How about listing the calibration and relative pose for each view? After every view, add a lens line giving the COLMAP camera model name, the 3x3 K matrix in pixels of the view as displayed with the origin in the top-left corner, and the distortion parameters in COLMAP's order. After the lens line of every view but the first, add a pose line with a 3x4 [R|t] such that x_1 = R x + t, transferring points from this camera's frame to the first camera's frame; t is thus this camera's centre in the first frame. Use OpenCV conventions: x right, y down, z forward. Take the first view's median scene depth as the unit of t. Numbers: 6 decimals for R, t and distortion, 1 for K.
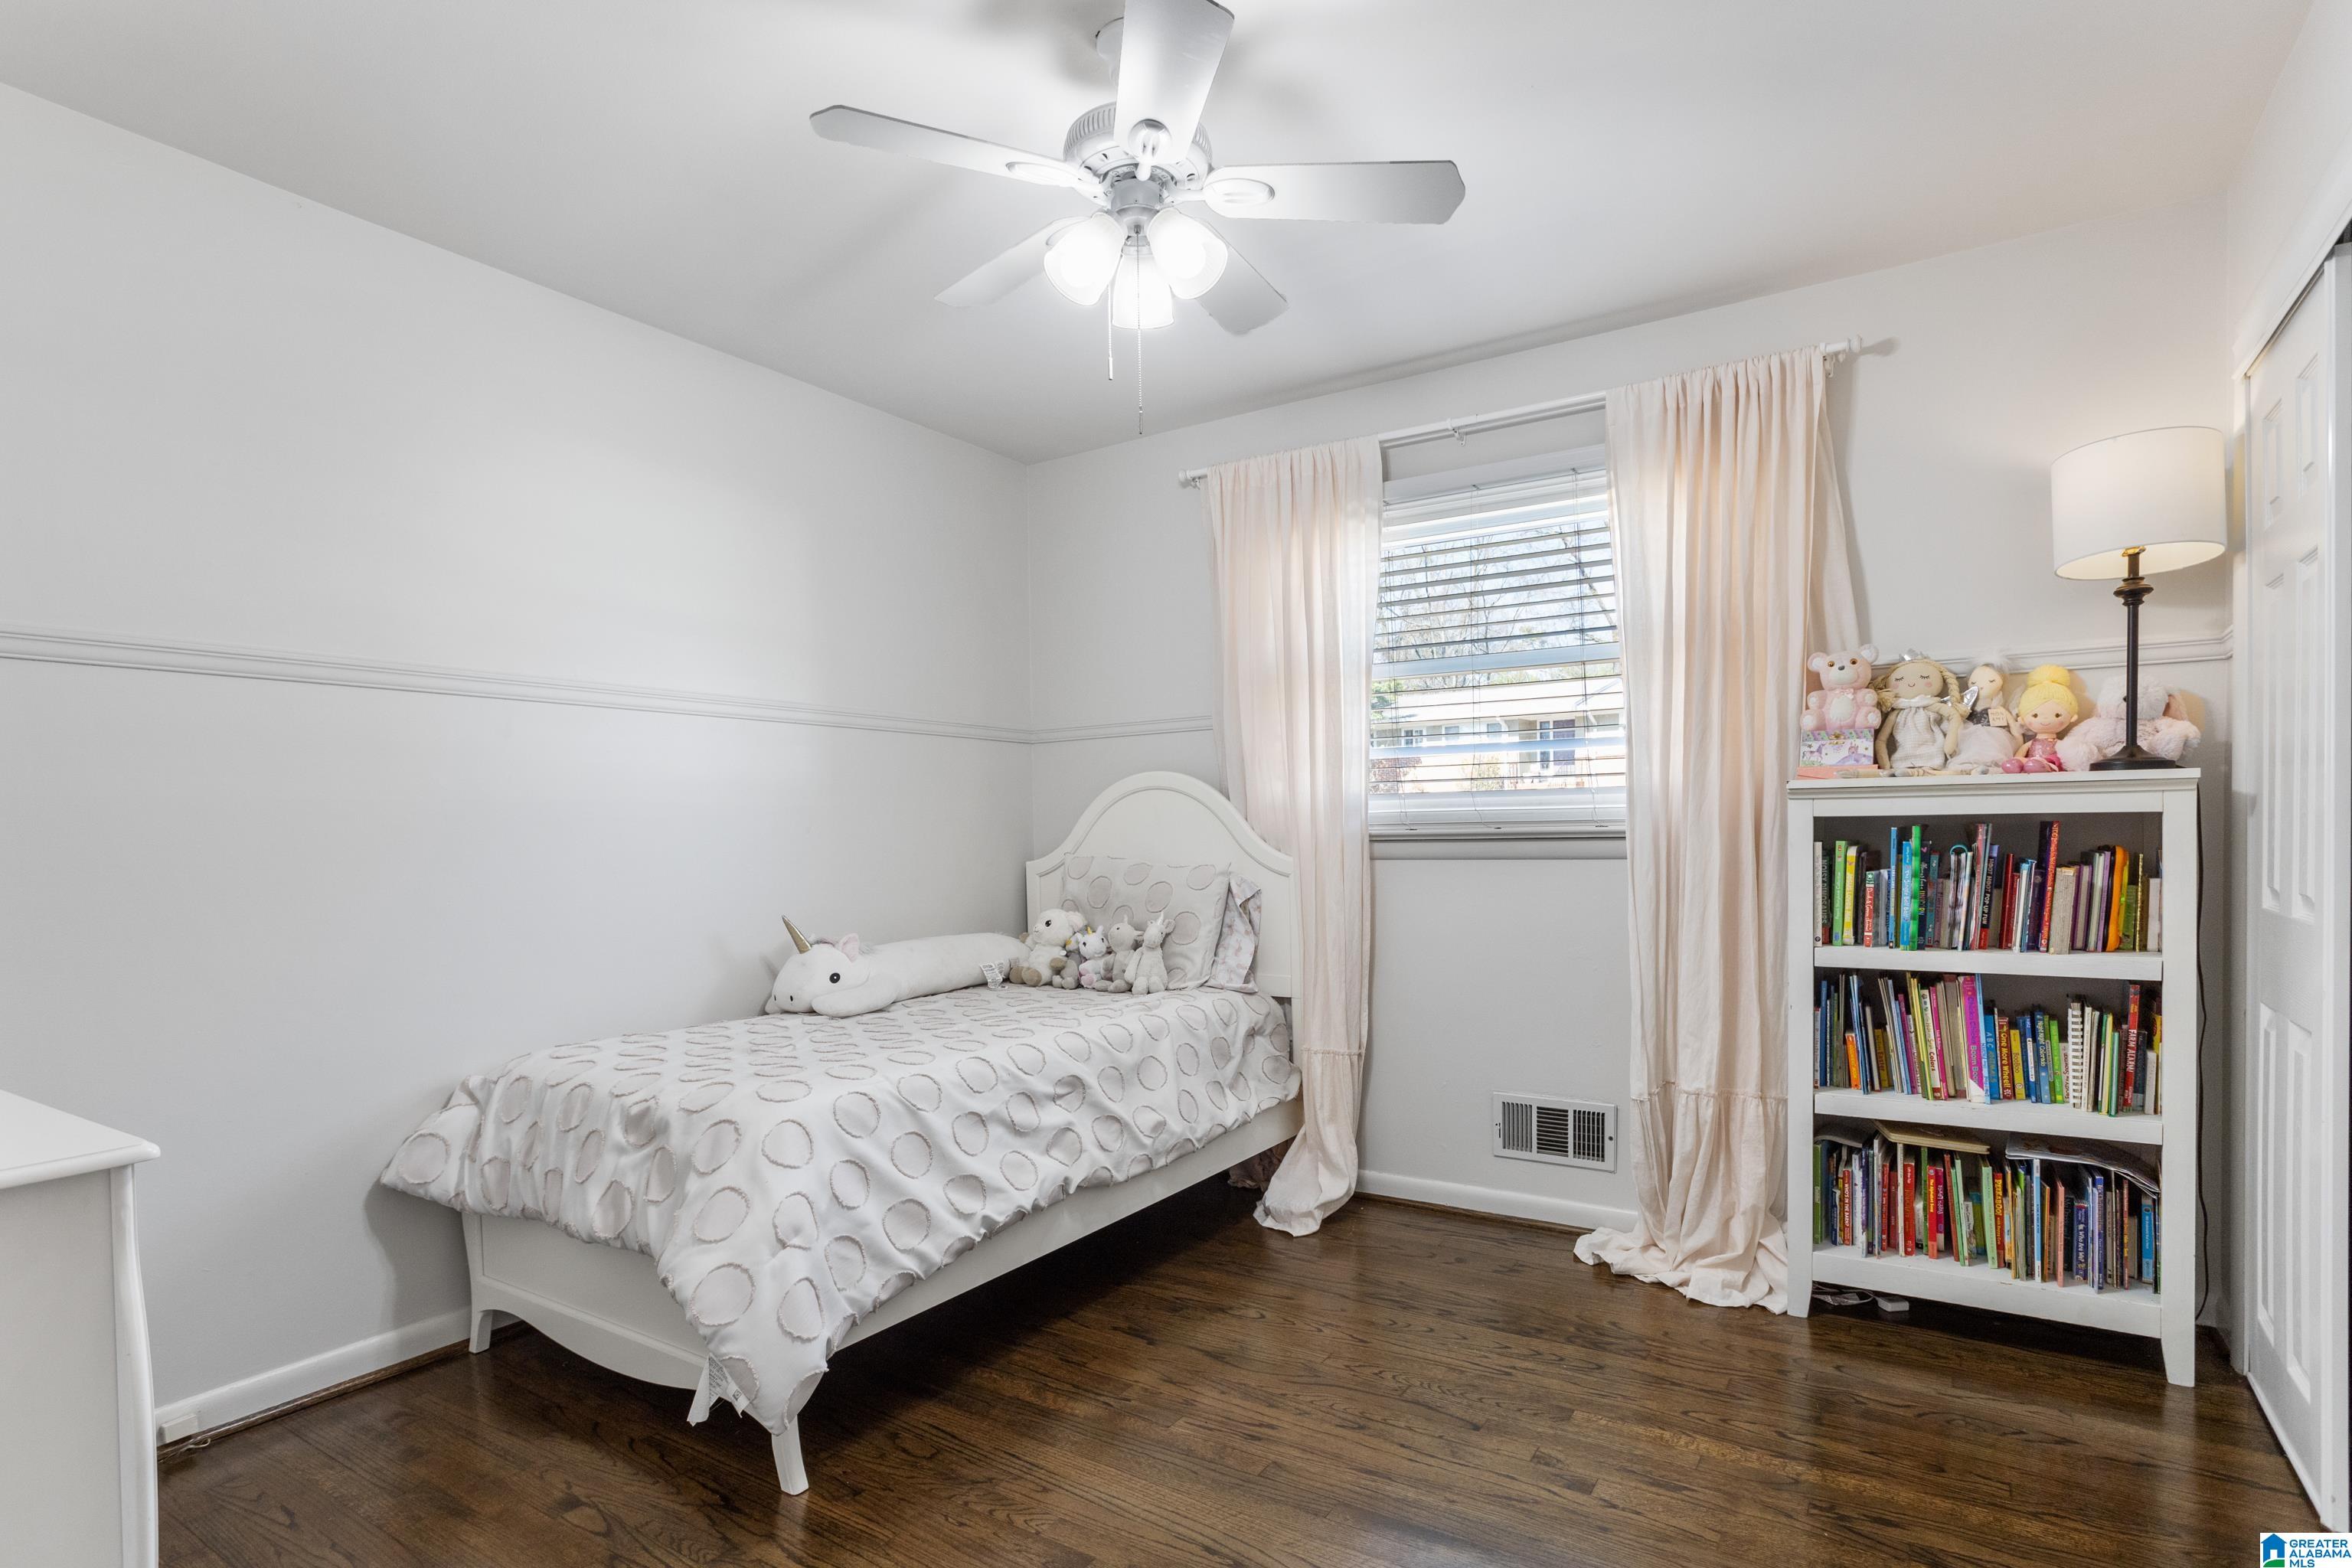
lens RADIAL K [[1204.9, 0, 1183.1], [0, 1204.9, 871.5], [0, 0, 1]] dist [-0.001350, -0.000167]
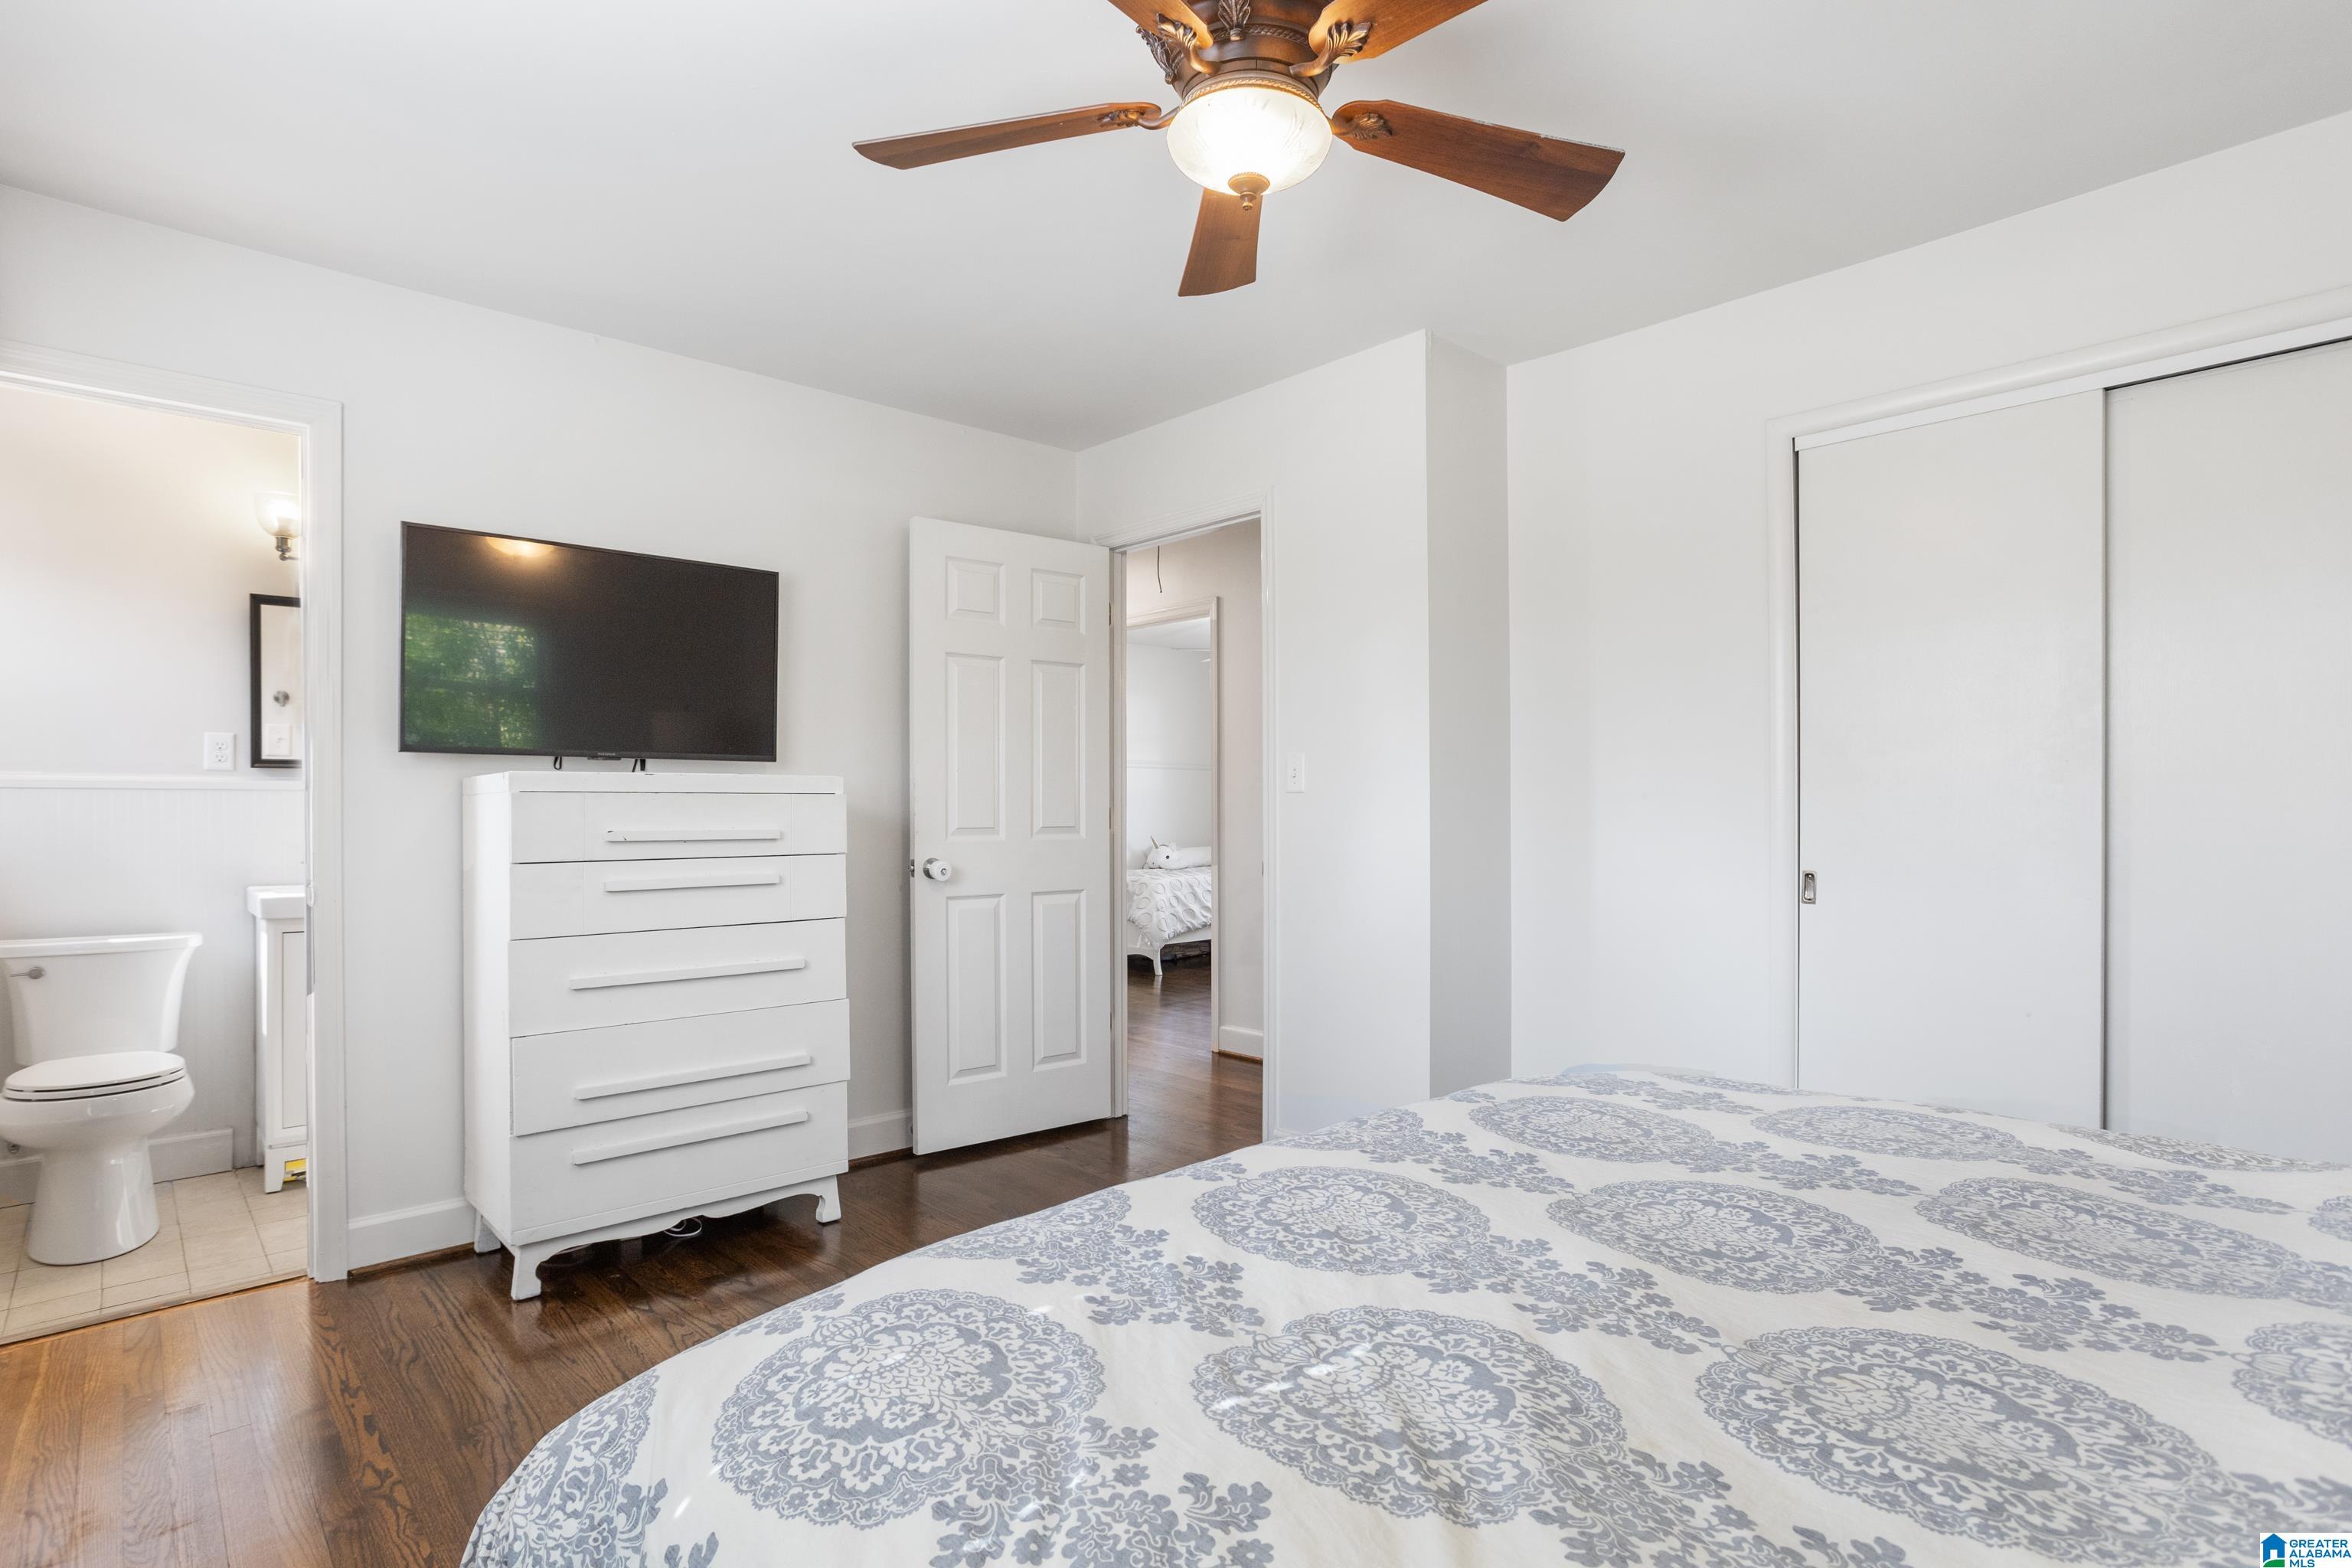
lens RADIAL K [[1171.5, 0, 1176.0], [0, 1171.5, 784.0], [0, 0, 1]] dist [0.001408, 0.000293]
pose [[0.965735, 0.001927, -0.259523, 0.497487], [-0.014804, 0.998753, -0.047672, 0.055641], [0.259107, 0.049880, 0.964560, -1.864983]]
